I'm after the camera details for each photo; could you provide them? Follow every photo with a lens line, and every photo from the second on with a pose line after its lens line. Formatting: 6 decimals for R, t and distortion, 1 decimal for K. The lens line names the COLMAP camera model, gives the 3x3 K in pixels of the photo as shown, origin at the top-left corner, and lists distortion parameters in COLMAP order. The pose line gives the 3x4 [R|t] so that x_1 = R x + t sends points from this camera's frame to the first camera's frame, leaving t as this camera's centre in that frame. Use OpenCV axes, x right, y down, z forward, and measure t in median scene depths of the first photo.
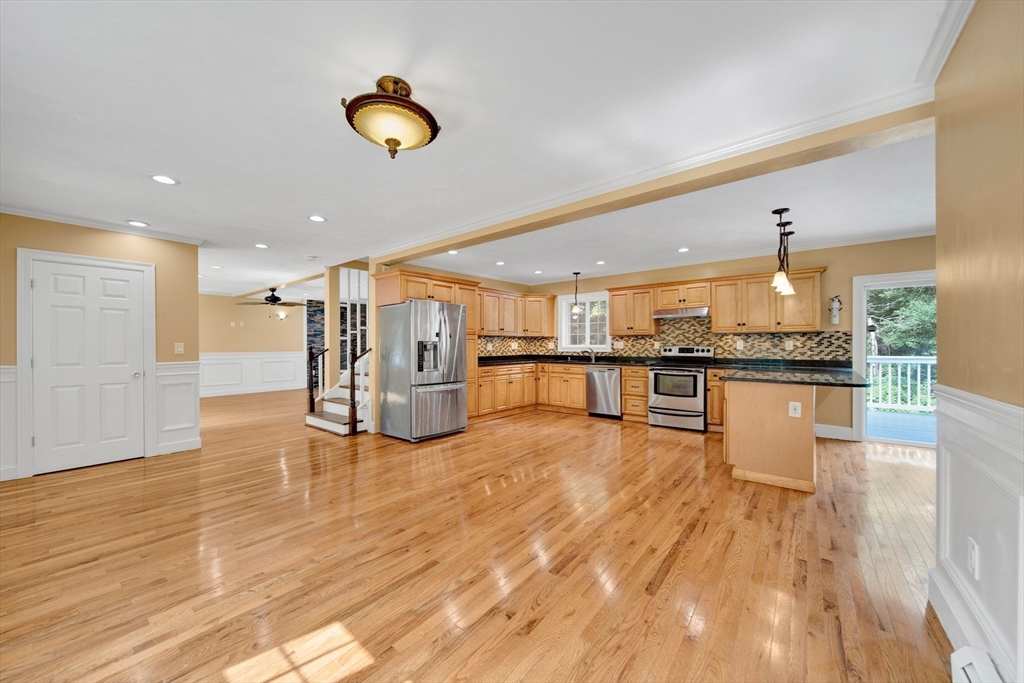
lens RADIAL K [[383.2, 0, 468.6], [0, 383.2, 344.7], [0, 0, 1]] dist [-0.001410, -0.000001]
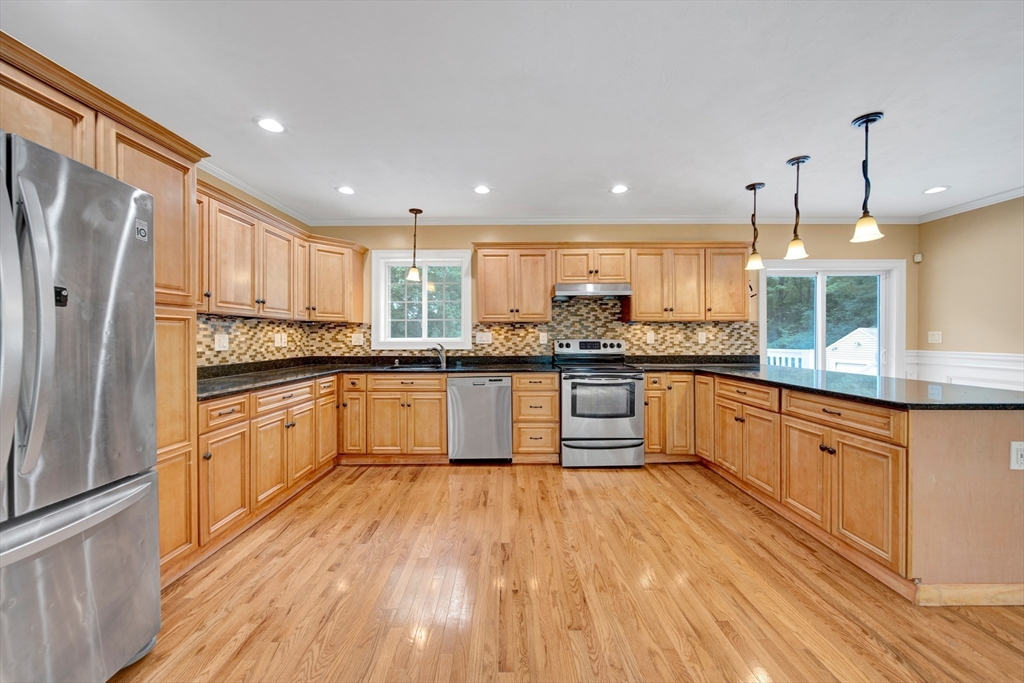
lens RADIAL K [[383.2, 0, 512.7], [0, 383.2, 337.7], [0, 0, 1]] dist [-0.001410, -0.000001]
pose [[0.711104, -0.000469, 0.703087, -0.014820], [0.001371, 0.999999, -0.000718, 0.001212], [-0.703085, 0.001475, 0.711104, 0.545187]]
